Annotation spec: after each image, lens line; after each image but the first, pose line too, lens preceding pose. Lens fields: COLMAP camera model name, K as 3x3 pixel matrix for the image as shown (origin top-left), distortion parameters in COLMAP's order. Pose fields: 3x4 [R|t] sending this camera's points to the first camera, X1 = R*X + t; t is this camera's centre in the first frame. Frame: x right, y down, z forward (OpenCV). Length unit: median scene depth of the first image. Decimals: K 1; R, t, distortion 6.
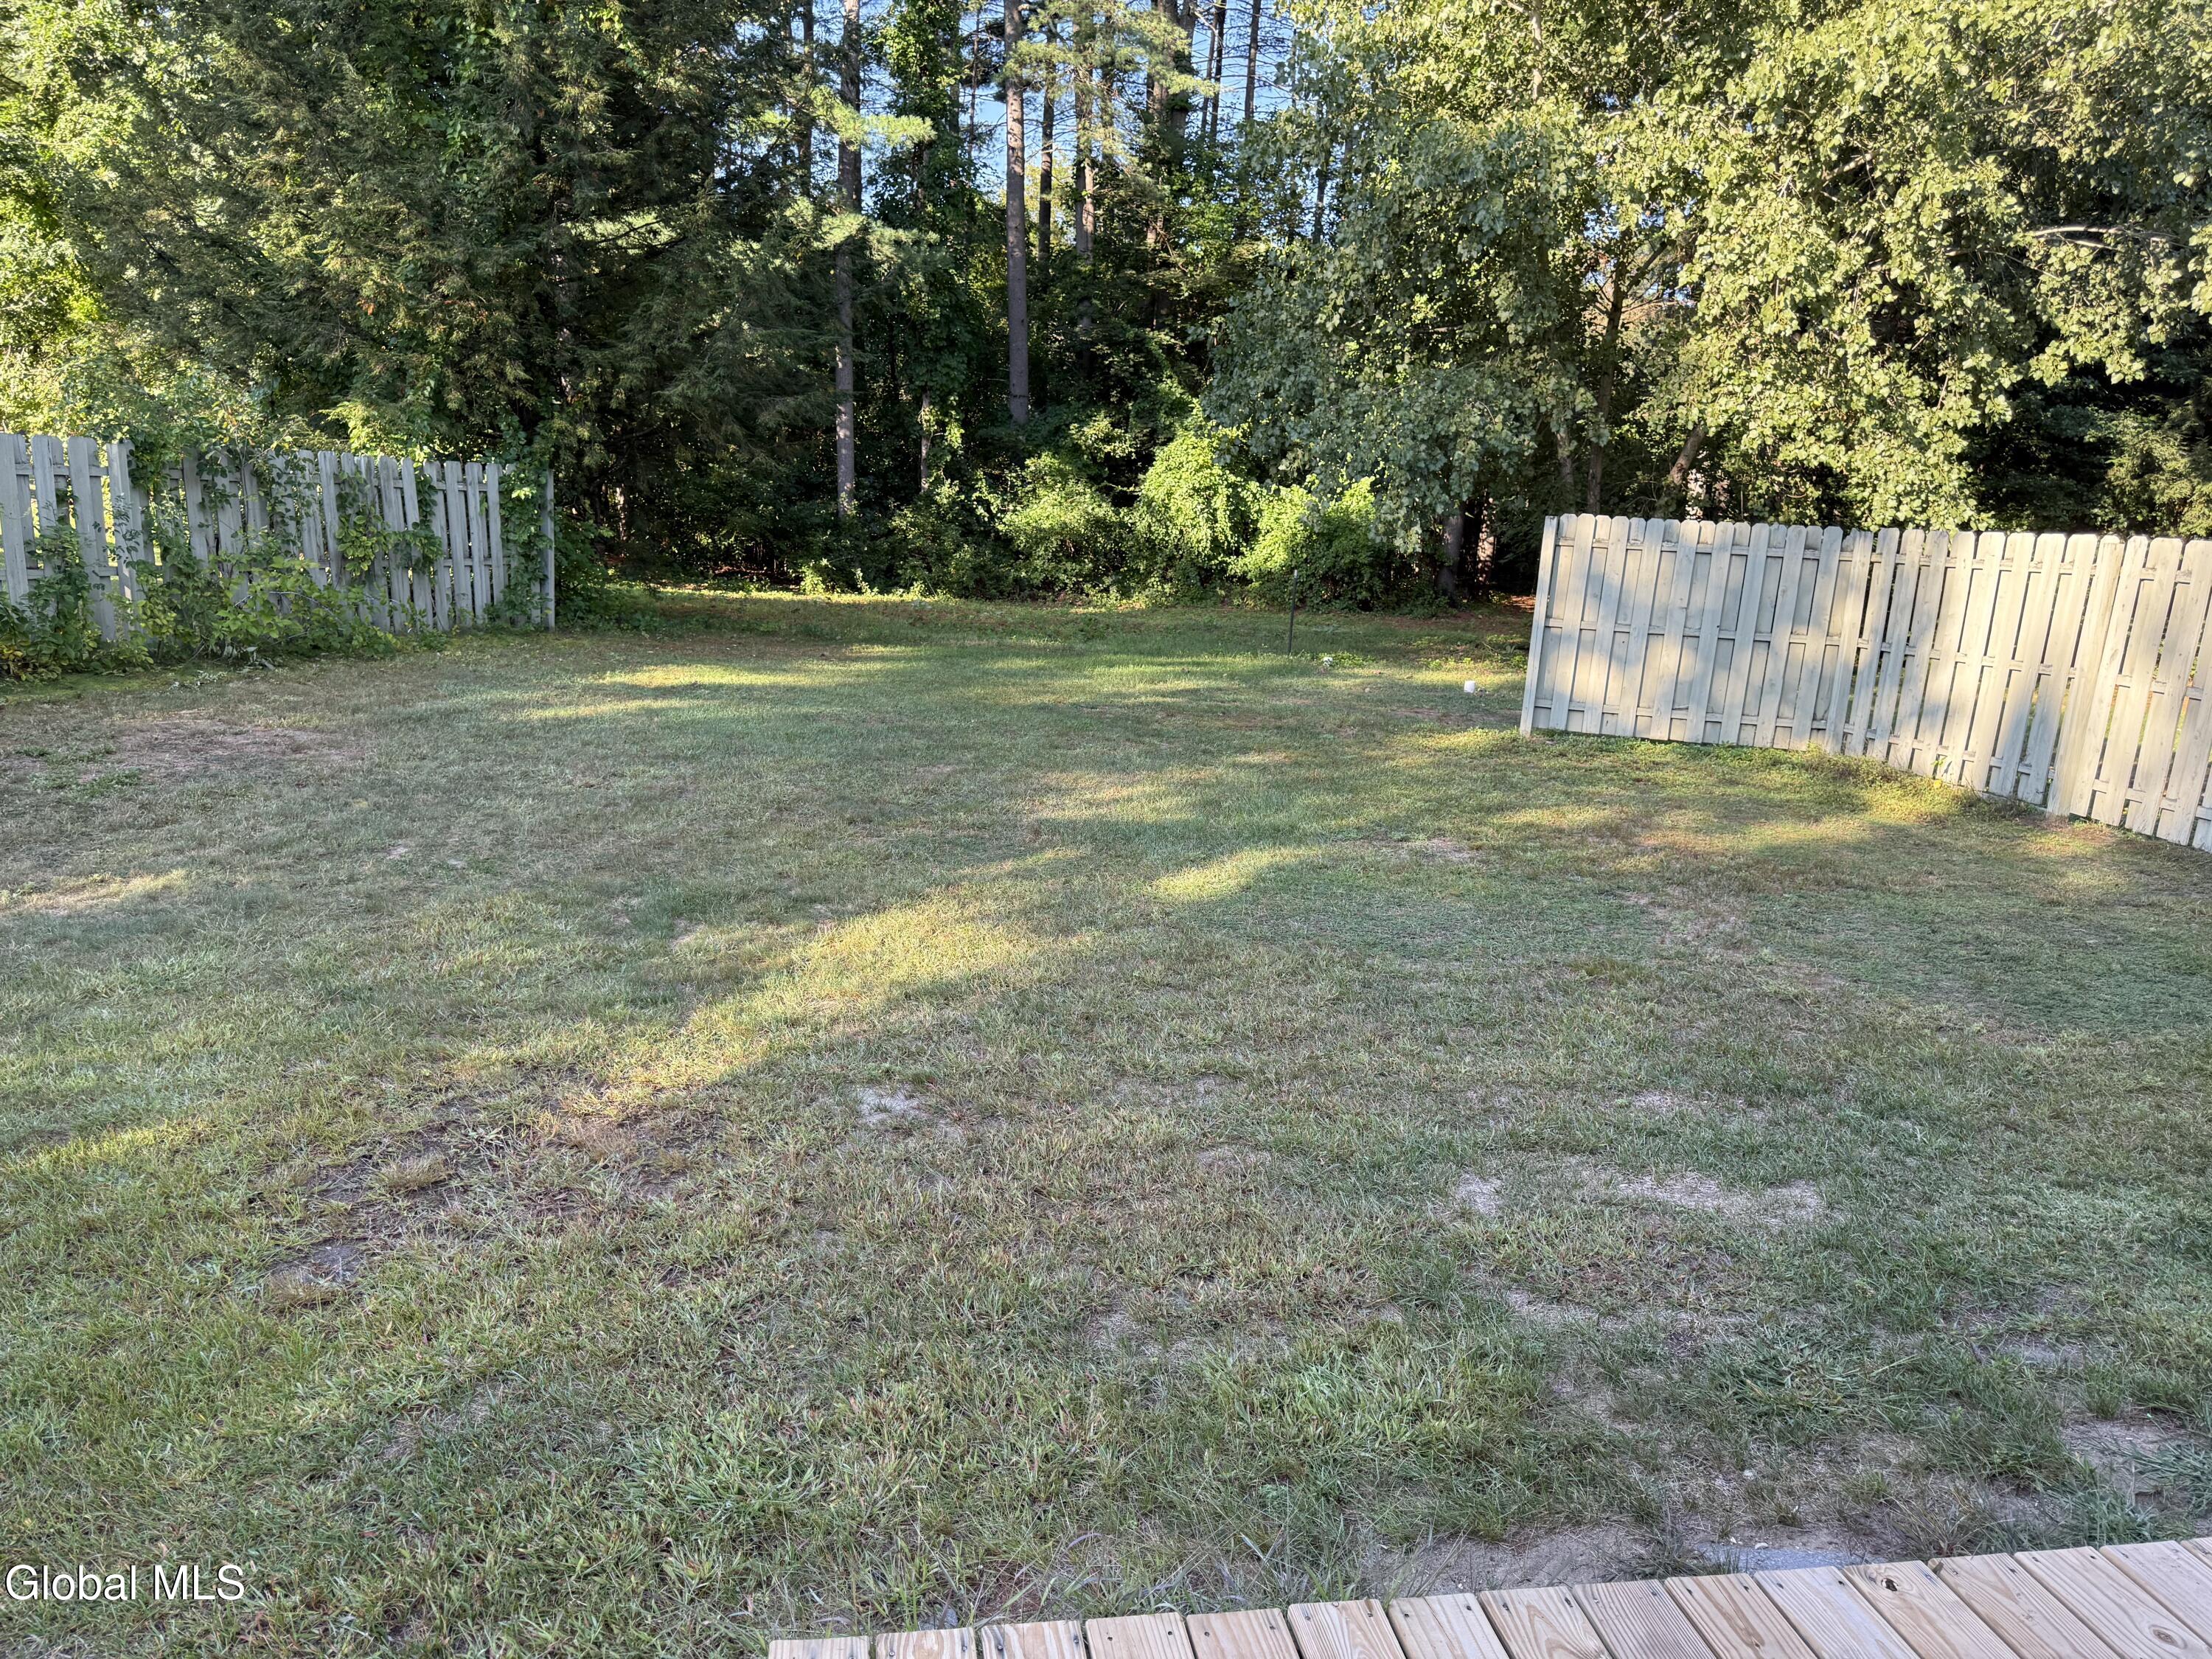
lens RADIAL K [[1525.5, 0, 1098.1], [0, 1525.5, 834.7], [0, 0, 1]] dist [0.089265, -0.133112]
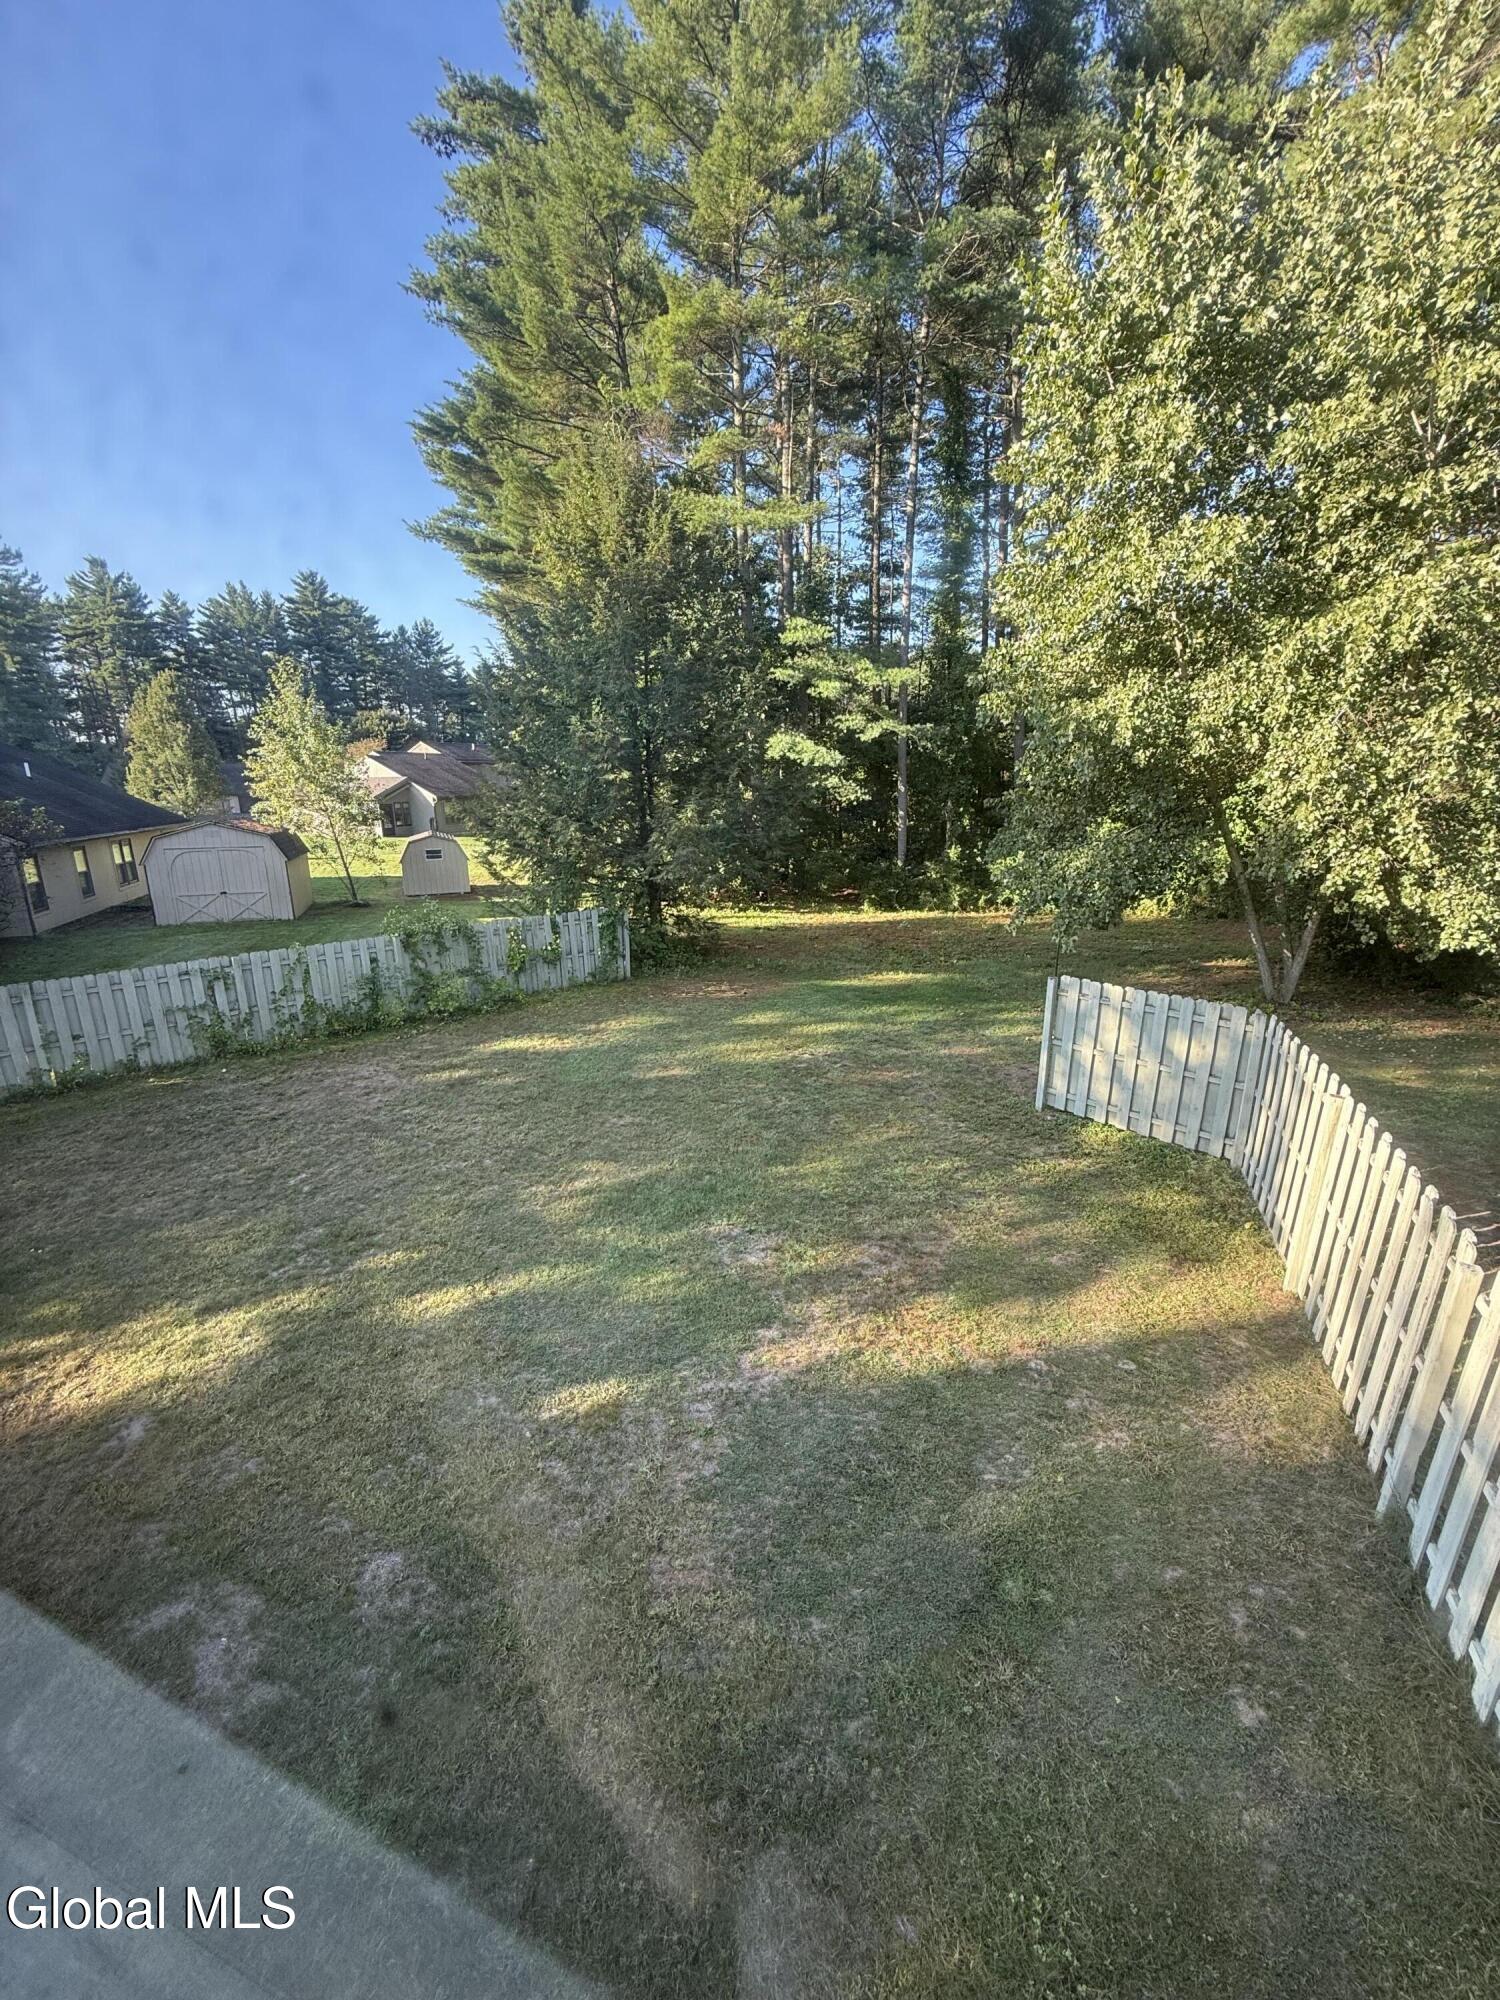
lens RADIAL K [[782.3, 0, 750.0], [0, 782.3, 1000.0], [0, 0, 1]] dist [-0.008820, 0.005017]
pose [[0.856020, 0.075062, -0.511464, 0.370134], [-0.054300, 0.996985, 0.055436, -0.177914], [0.514083, -0.019681, 0.857515, 0.142883]]
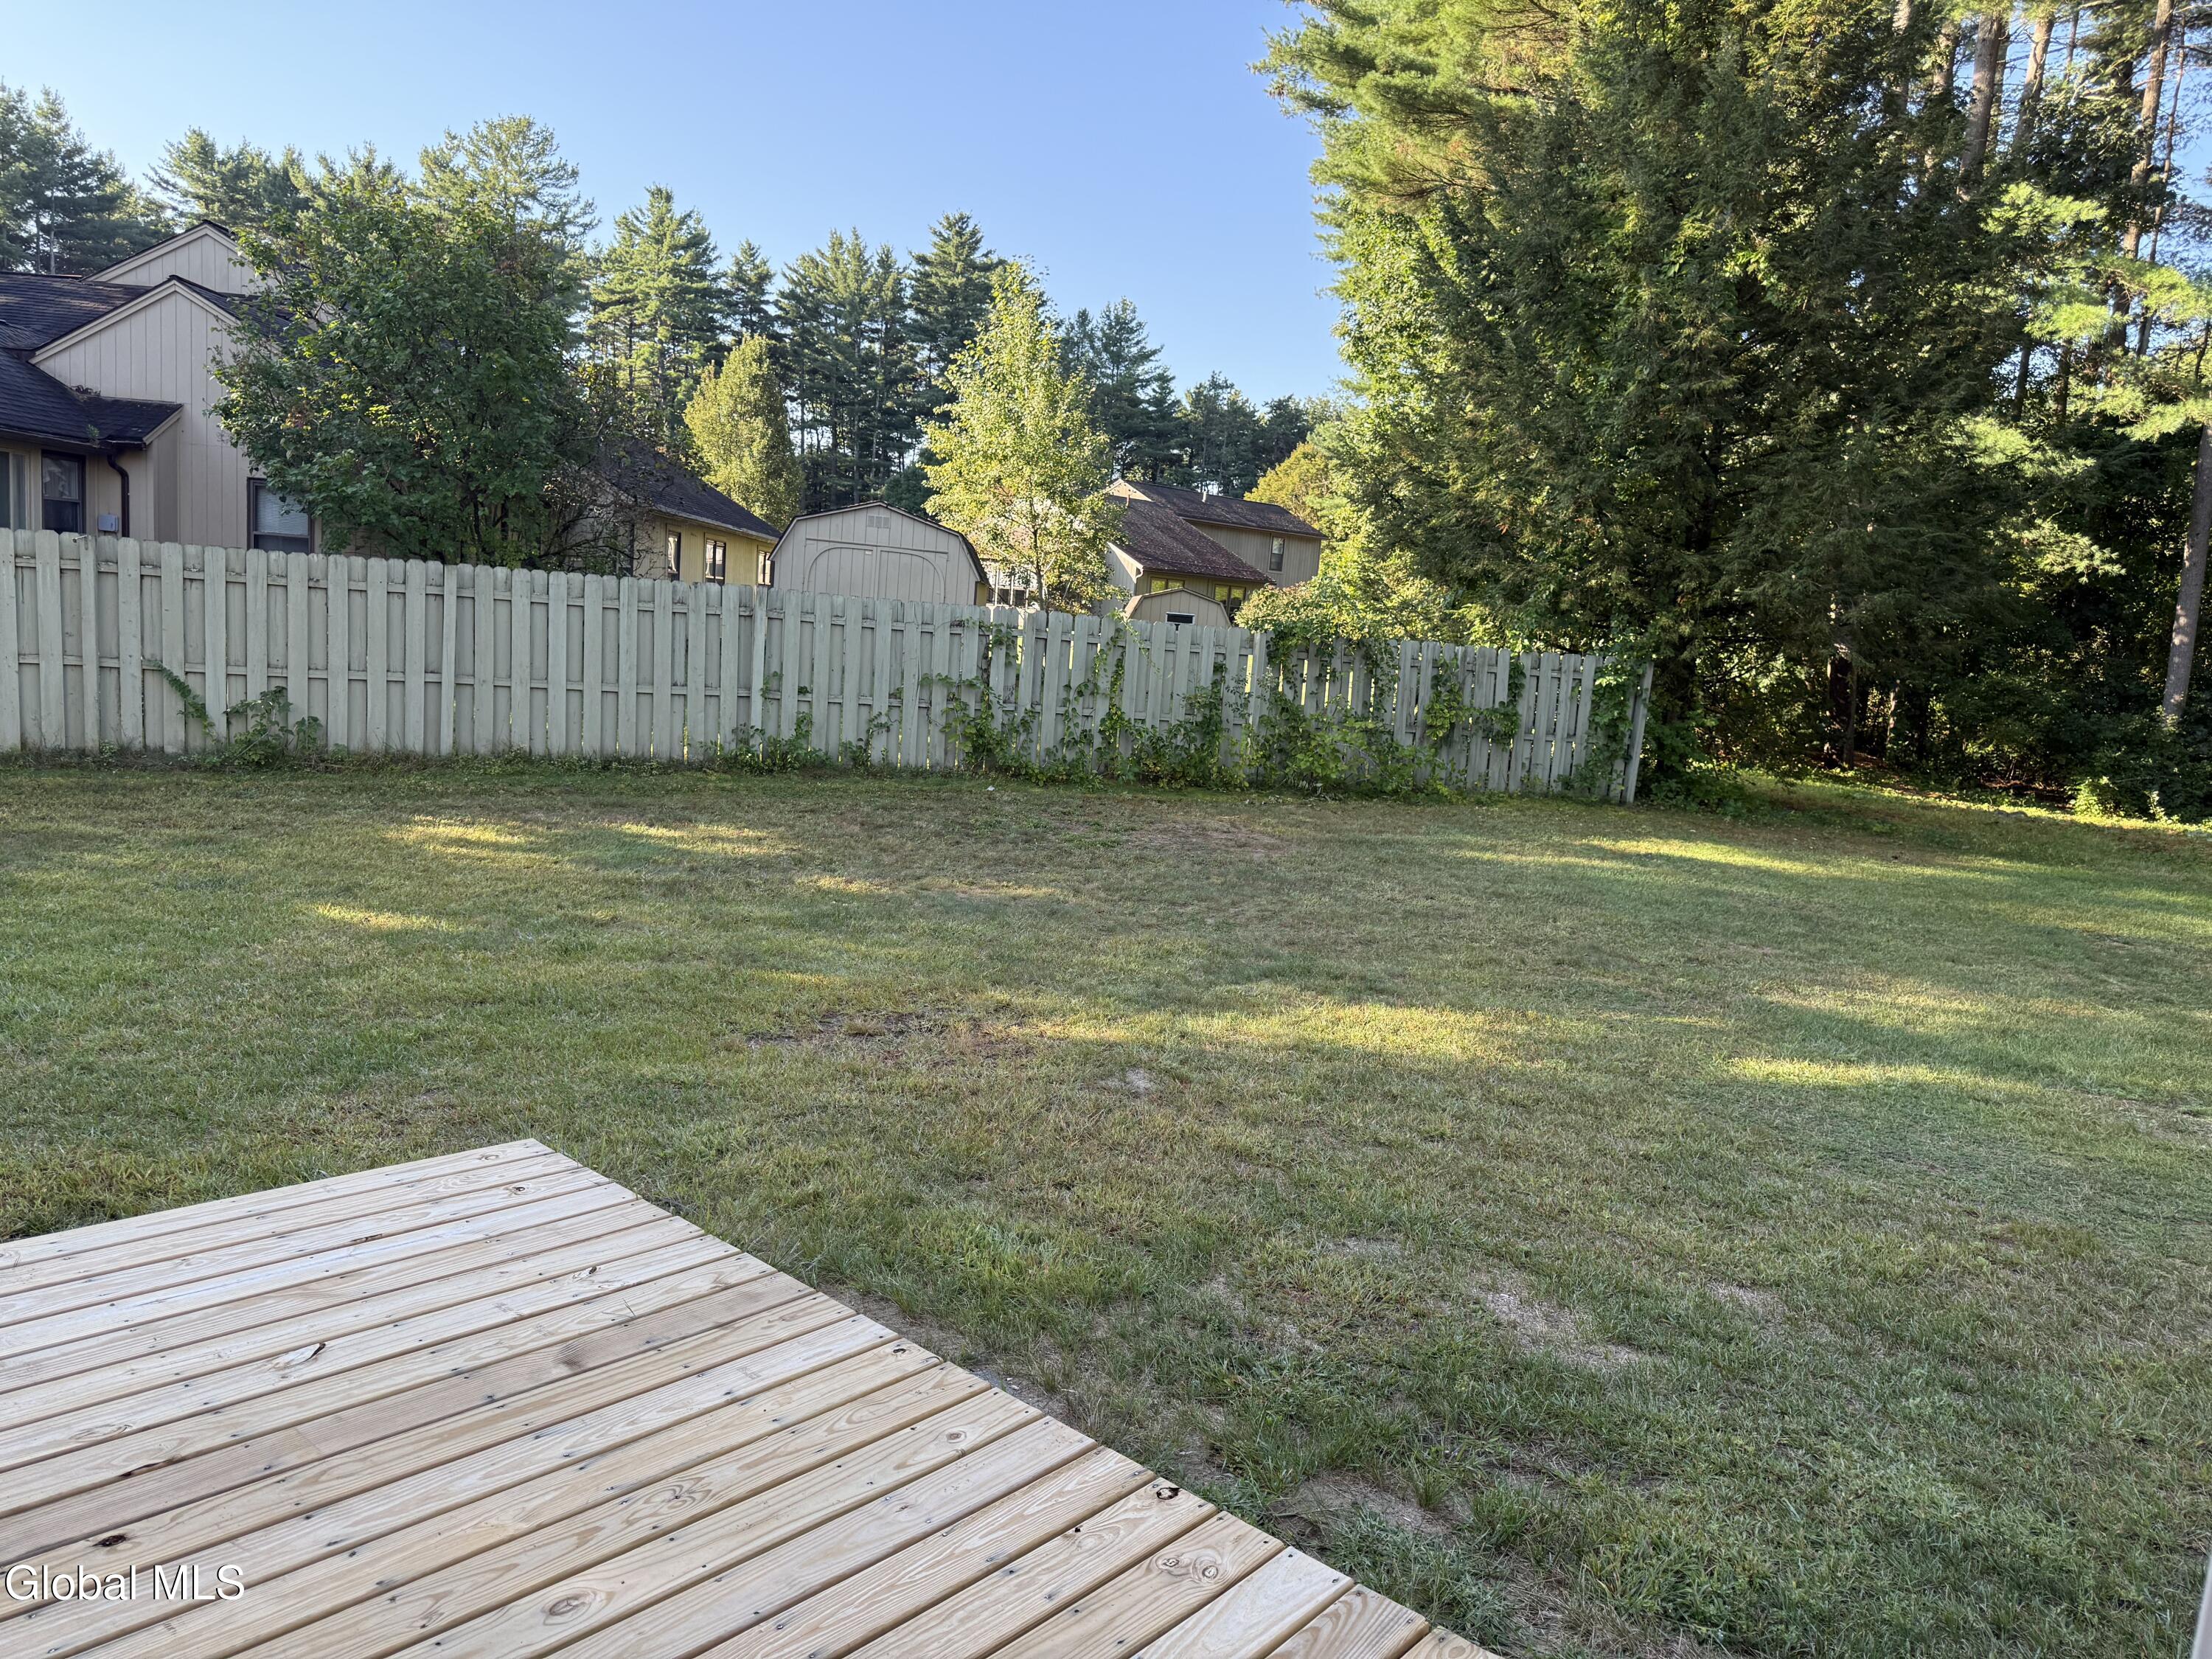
lens RADIAL K [[1524.6, 0, 1108.2], [0, 1524.6, 838.3], [0, 0, 1]] dist [0.144445, -0.222592]
pose [[0.634694, 0.109922, -0.764906, 0.260832], [-0.208909, 0.977382, -0.032890, 0.004544], [0.743990, 0.180670, 0.643302, 0.021704]]
